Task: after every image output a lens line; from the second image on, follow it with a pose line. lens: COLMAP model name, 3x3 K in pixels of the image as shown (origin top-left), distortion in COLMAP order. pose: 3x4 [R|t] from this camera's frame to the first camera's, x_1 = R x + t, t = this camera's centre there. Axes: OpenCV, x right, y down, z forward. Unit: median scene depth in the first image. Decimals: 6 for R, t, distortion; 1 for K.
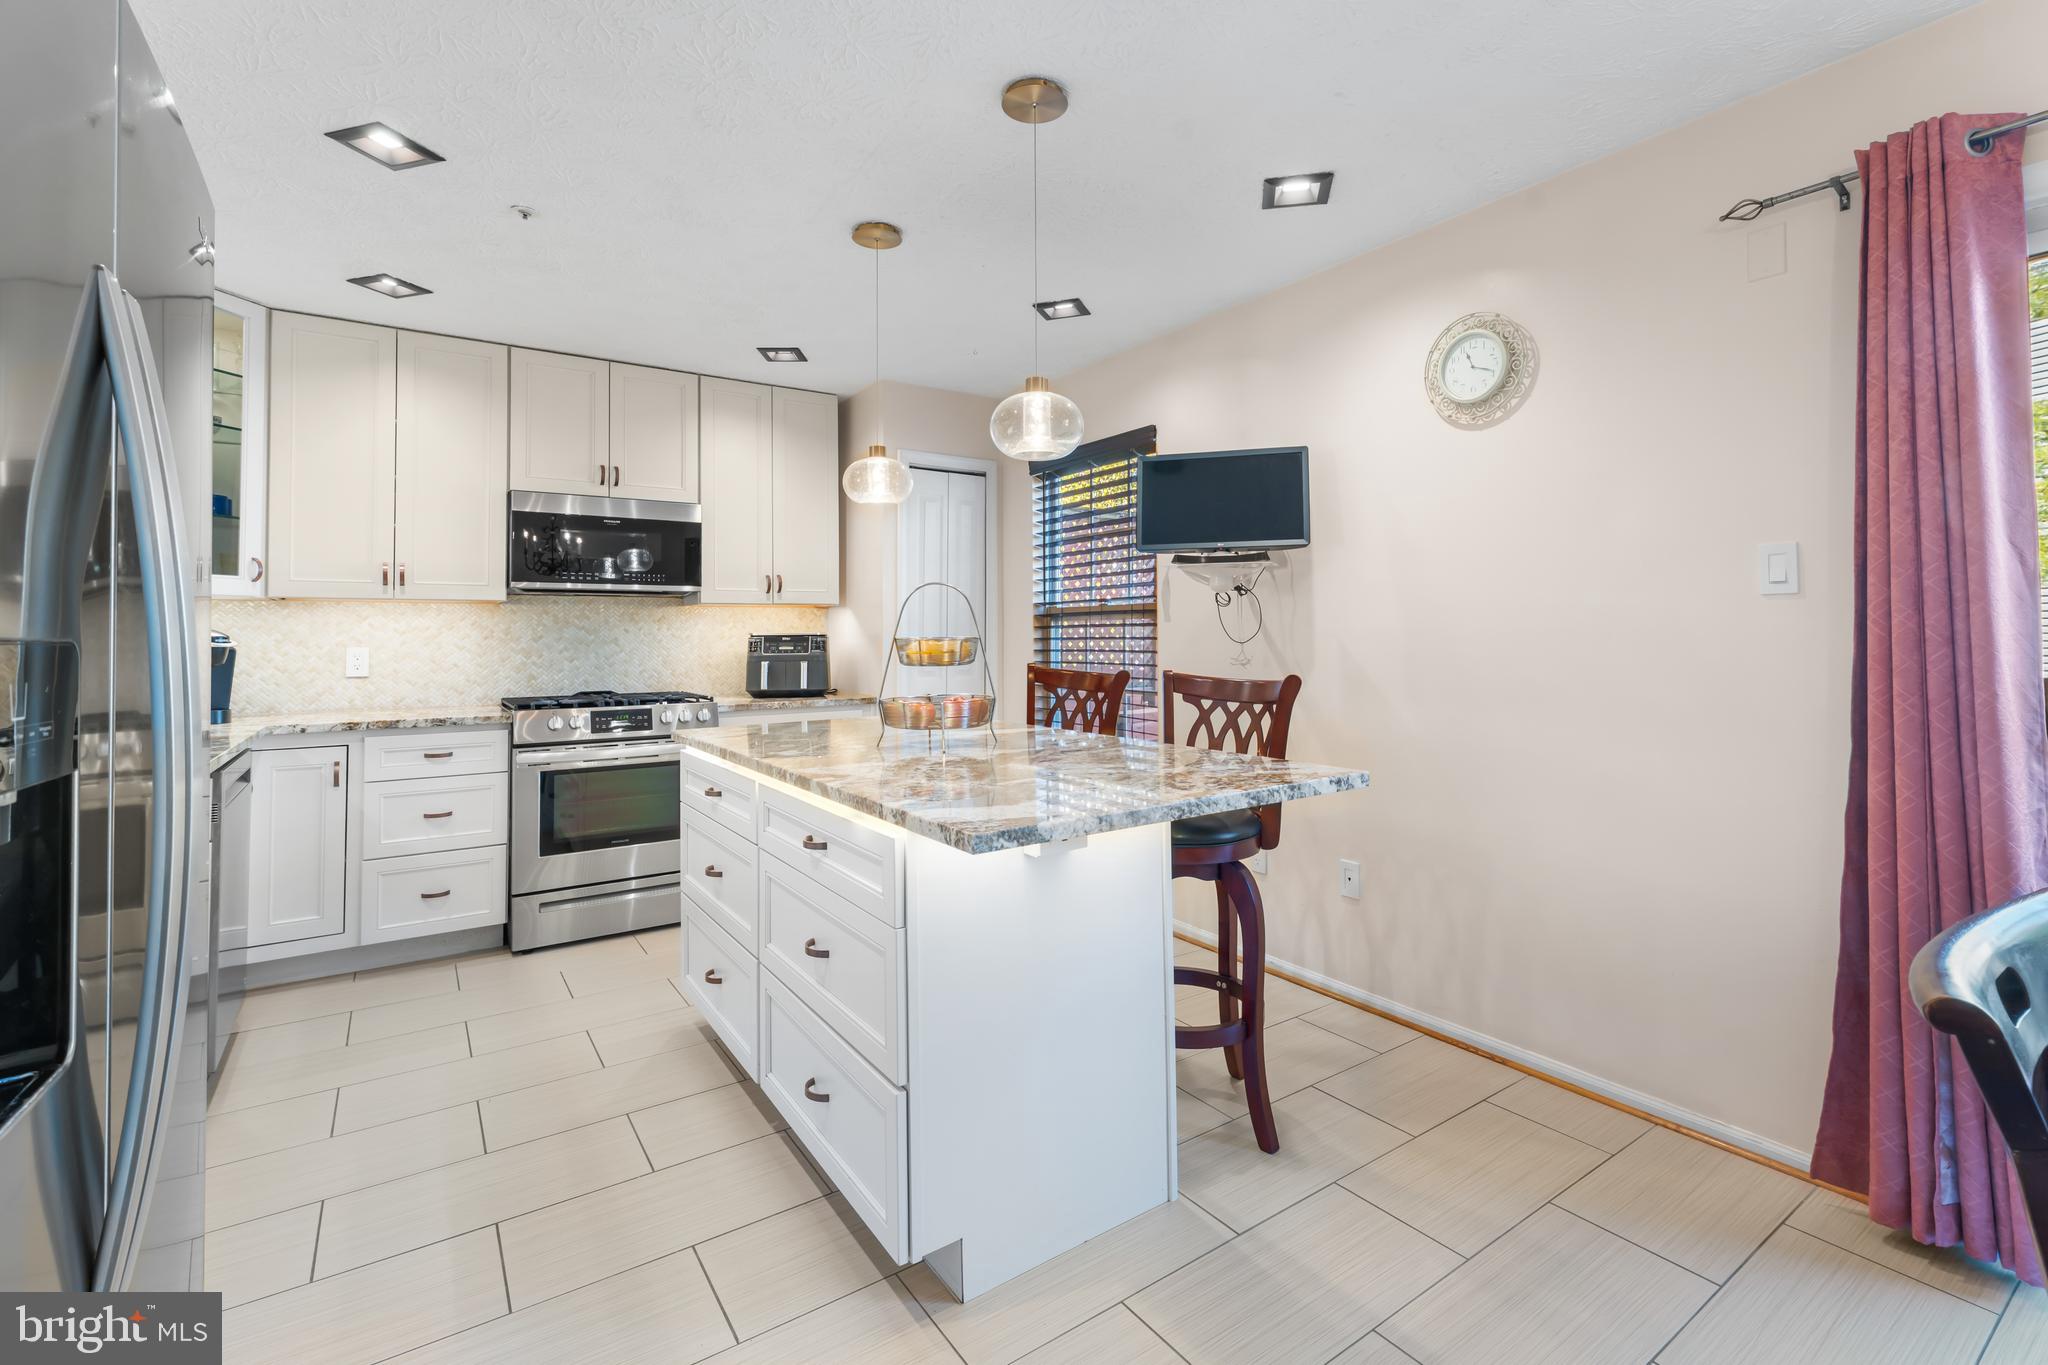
lens RADIAL K [[912.5, 0, 1037.6], [0, 912.5, 615.4], [0, 0, 1]] dist [0.002347, -0.000117]
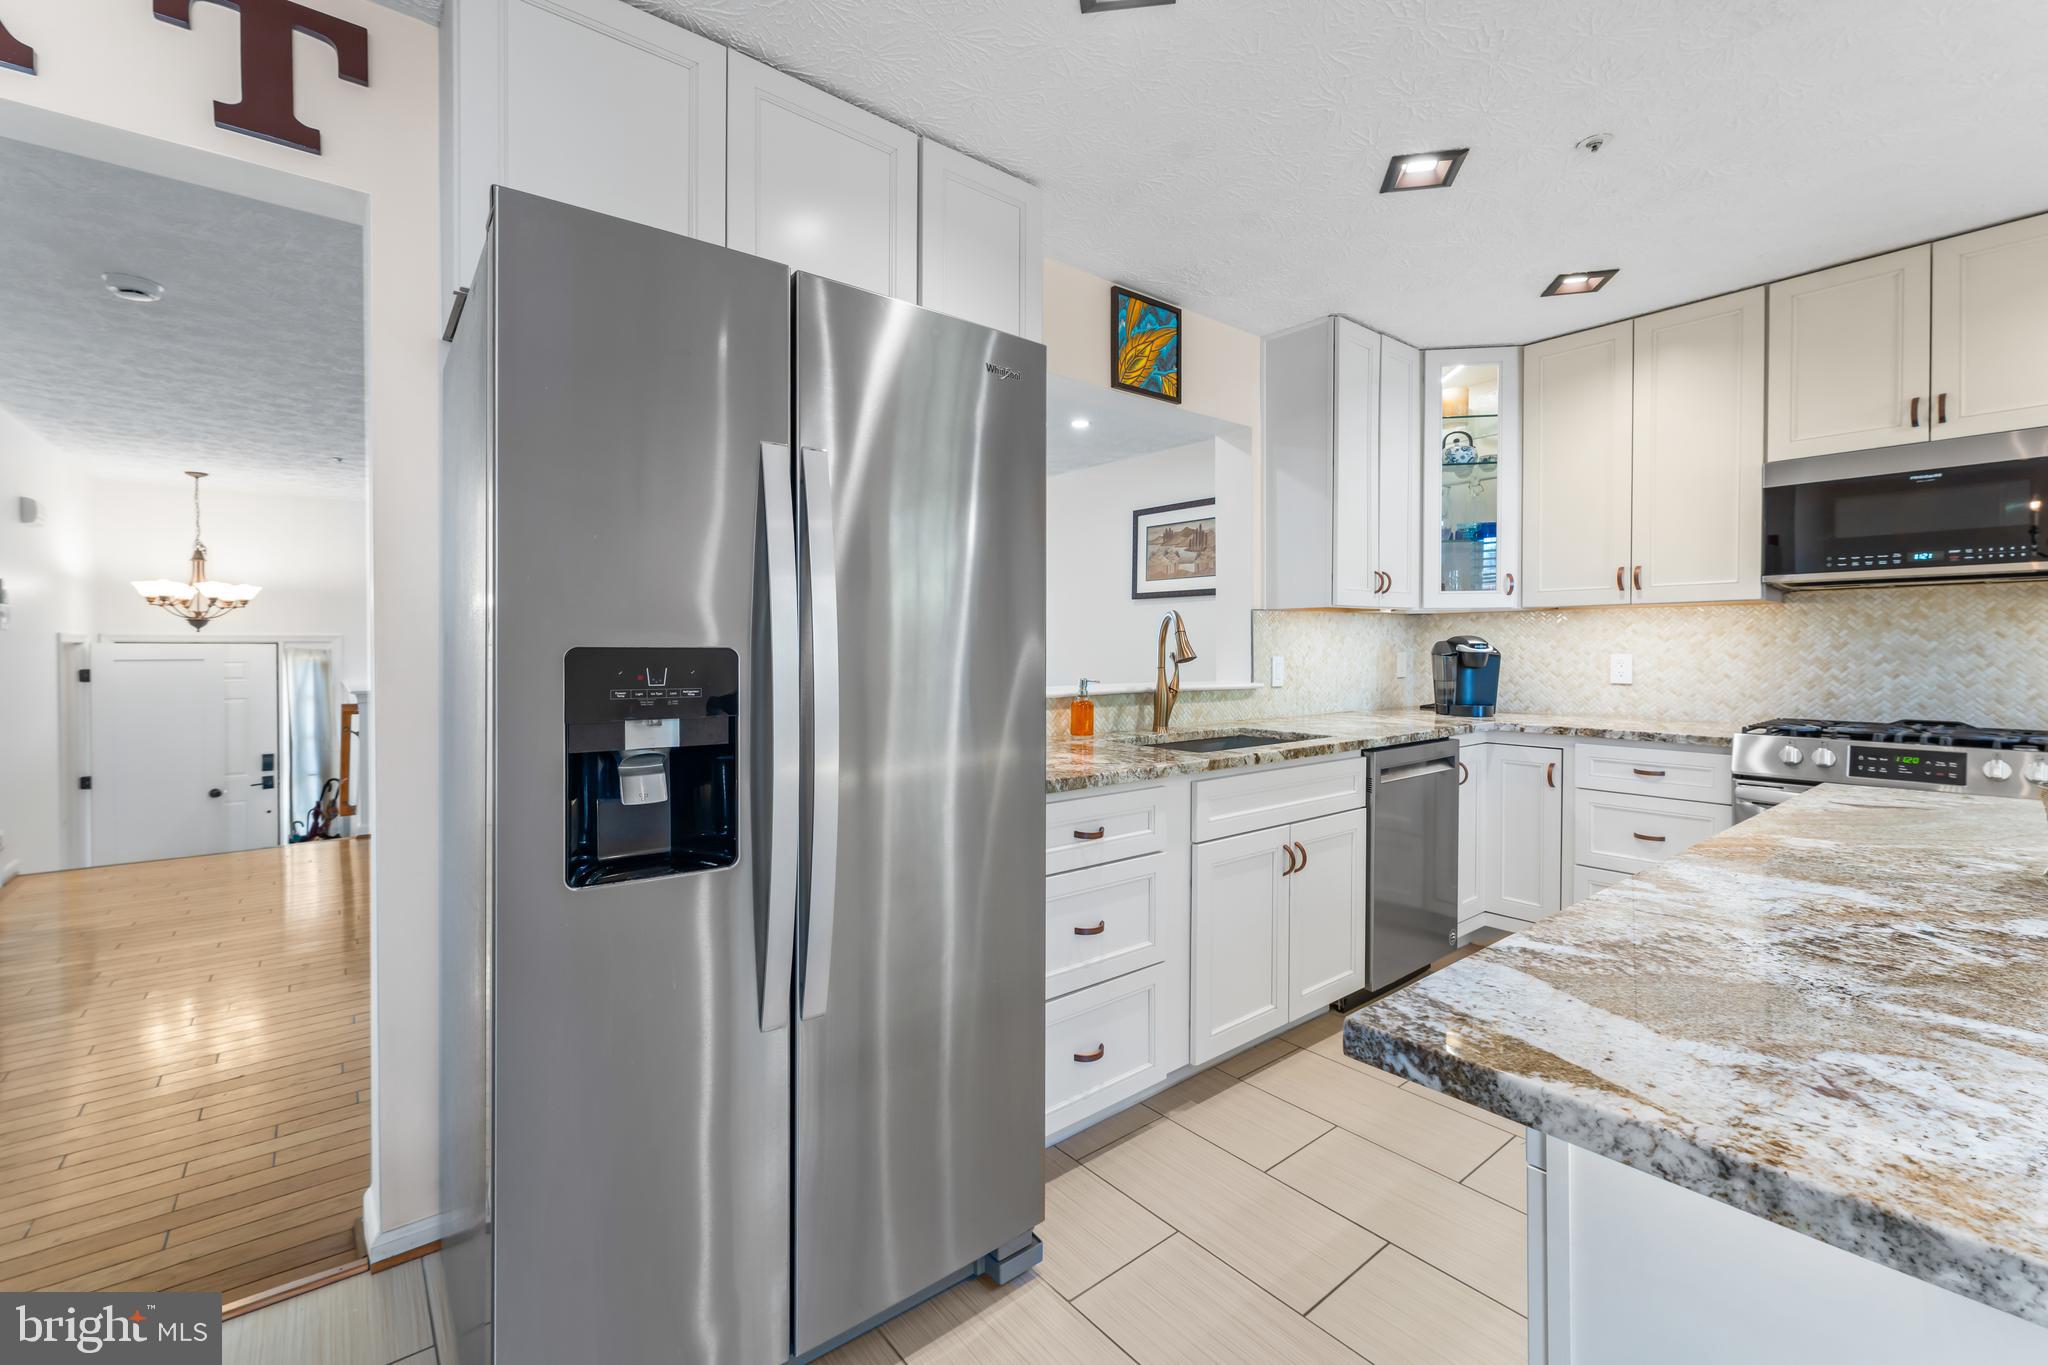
lens RADIAL K [[869.1, 0, 1030.4], [0, 869.1, 662.0], [0, 0, 1]] dist [0.011816, -0.001062]
pose [[0.083047, 0.021688, -0.996310, 0.150712], [0.023850, 0.999434, 0.023744, 0.005644], [0.996260, -0.025734, 0.082483, 0.280688]]
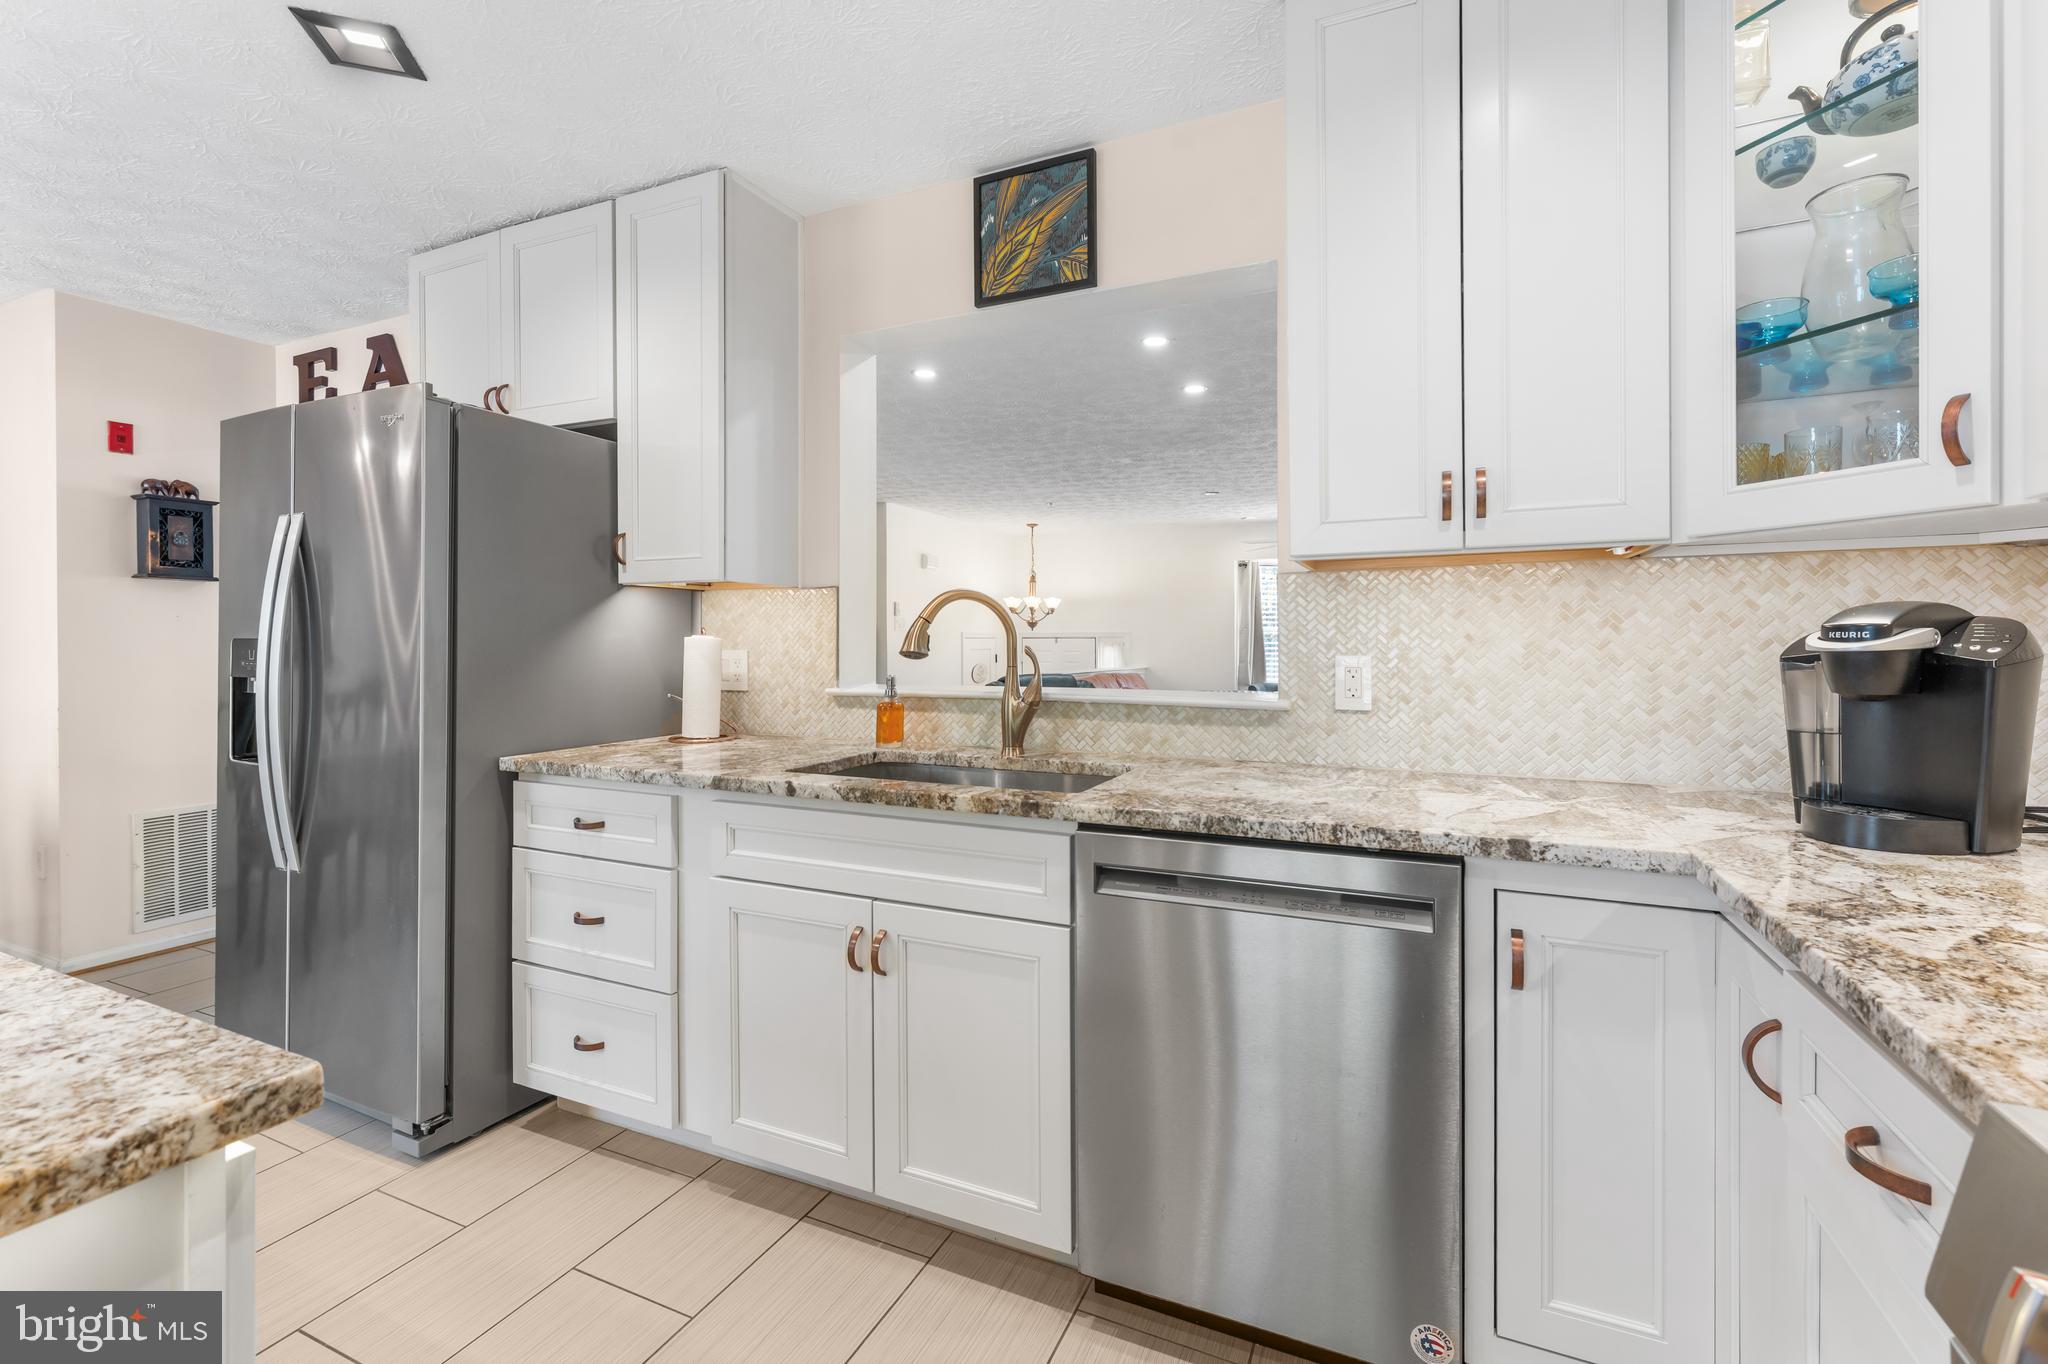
lens RADIAL K [[882.2, 0, 1029.6], [0, 882.2, 650.7], [0, 0, 1]] dist [0.001114, 0.000457]
pose [[-0.856801, 0.009714, -0.515556, -0.333500], [0.016091, 0.999839, -0.007903, 0.026546], [0.515396, -0.015067, -0.856820, 0.970035]]
